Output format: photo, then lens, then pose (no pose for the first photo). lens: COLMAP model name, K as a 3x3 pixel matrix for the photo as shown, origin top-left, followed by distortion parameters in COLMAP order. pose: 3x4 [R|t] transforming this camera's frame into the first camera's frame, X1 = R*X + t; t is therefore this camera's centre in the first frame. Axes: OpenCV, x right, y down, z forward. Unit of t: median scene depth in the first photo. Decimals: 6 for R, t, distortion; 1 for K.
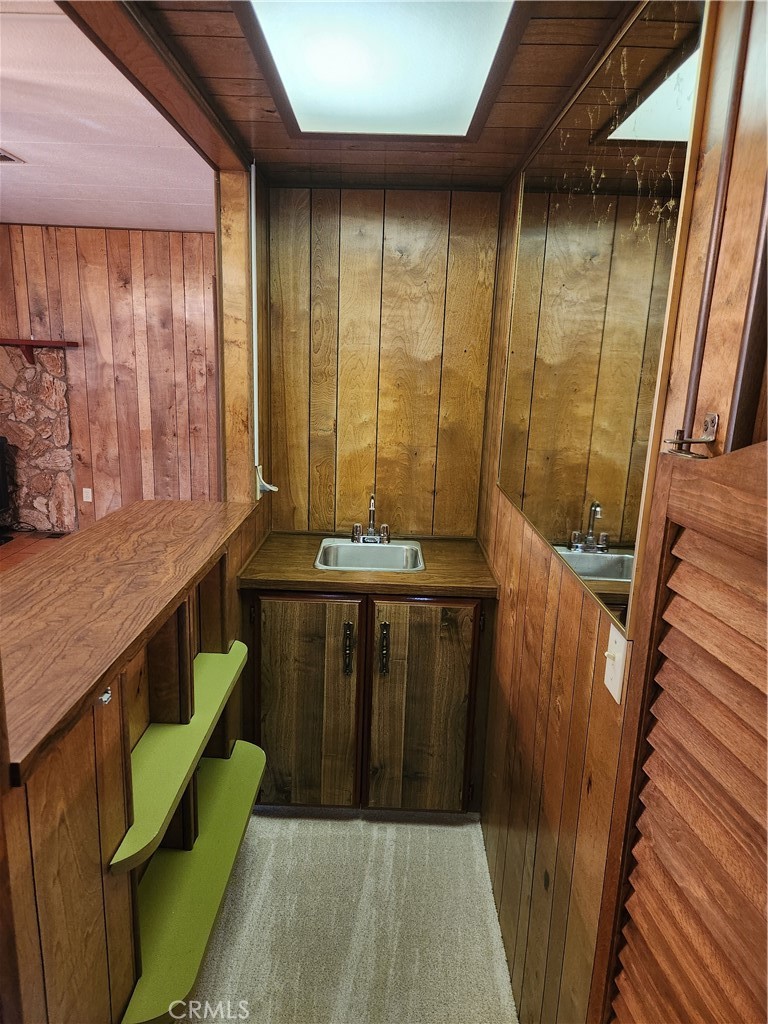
lens RADIAL K [[683.7, 0, 382.1], [0, 683.7, 510.5], [0, 0, 1]] dist [0.047250, -0.037007]
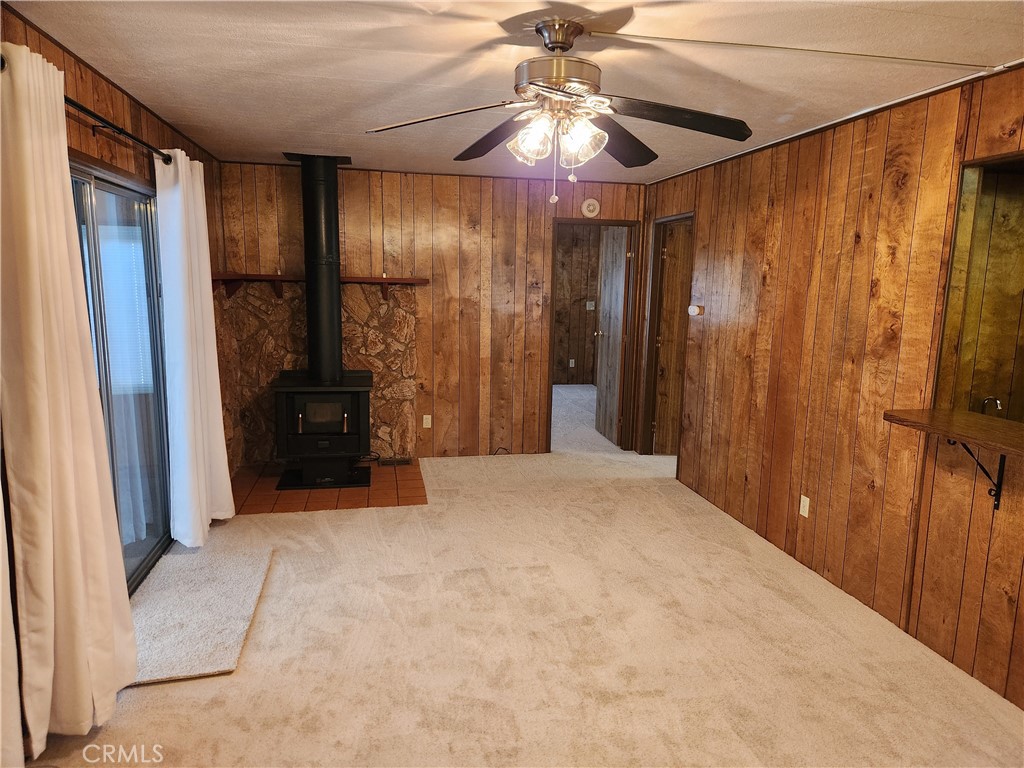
lens RADIAL K [[683.7, 0, 507.0], [0, 683.7, 388.6], [0, 0, 1]] dist [0.047250, -0.037007]
pose [[0.976841, -0.051496, 0.207676, -0.544058], [0.062757, 0.996874, -0.048002, -0.015497], [-0.204554, 0.059923, 0.977019, -0.050945]]
